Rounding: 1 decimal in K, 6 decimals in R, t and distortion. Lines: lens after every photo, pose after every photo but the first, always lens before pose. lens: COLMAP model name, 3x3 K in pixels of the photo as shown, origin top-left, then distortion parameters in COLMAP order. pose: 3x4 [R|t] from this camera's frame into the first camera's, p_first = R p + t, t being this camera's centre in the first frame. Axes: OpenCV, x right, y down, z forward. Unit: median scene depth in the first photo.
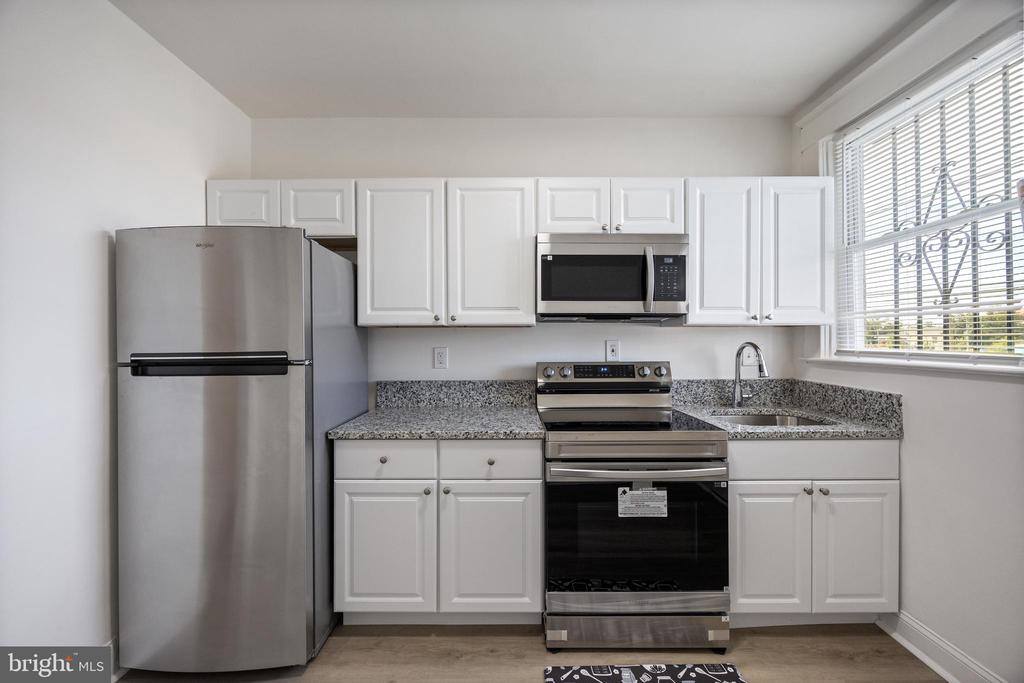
lens RADIAL K [[388.5, 0, 512.4], [0, 388.5, 338.4], [0, 0, 1]] dist [-0.006130, 0.000830]
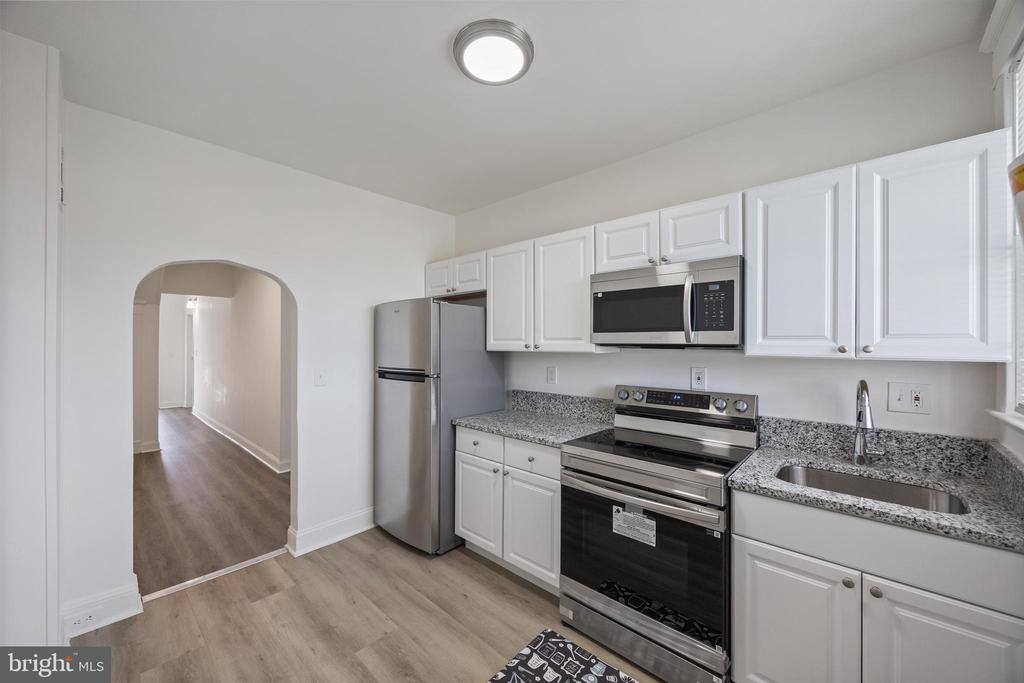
lens RADIAL K [[388.5, 0, 512.2], [0, 388.5, 339.2], [0, 0, 1]] dist [-0.006130, 0.000830]
pose [[0.737680, -0.002503, -0.675146, 0.757225], [-0.001304, 0.999986, -0.005132, -0.079378], [0.675149, 0.004666, 0.737666, -0.016501]]
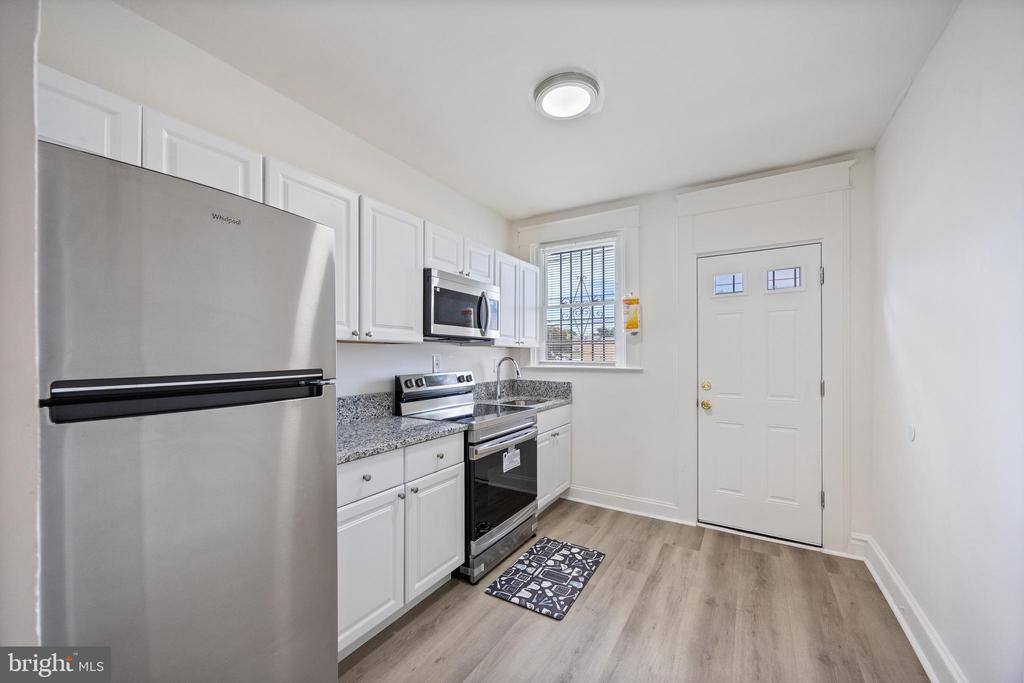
lens RADIAL K [[388.5, 0, 513.8], [0, 388.5, 352.6], [0, 0, 1]] dist [-0.006130, 0.000830]
pose [[0.518329, 0.008873, 0.855135, -0.938834], [-0.006530, 0.999958, -0.006418, 0.000386], [-0.855156, -0.002258, 0.518365, 0.166812]]
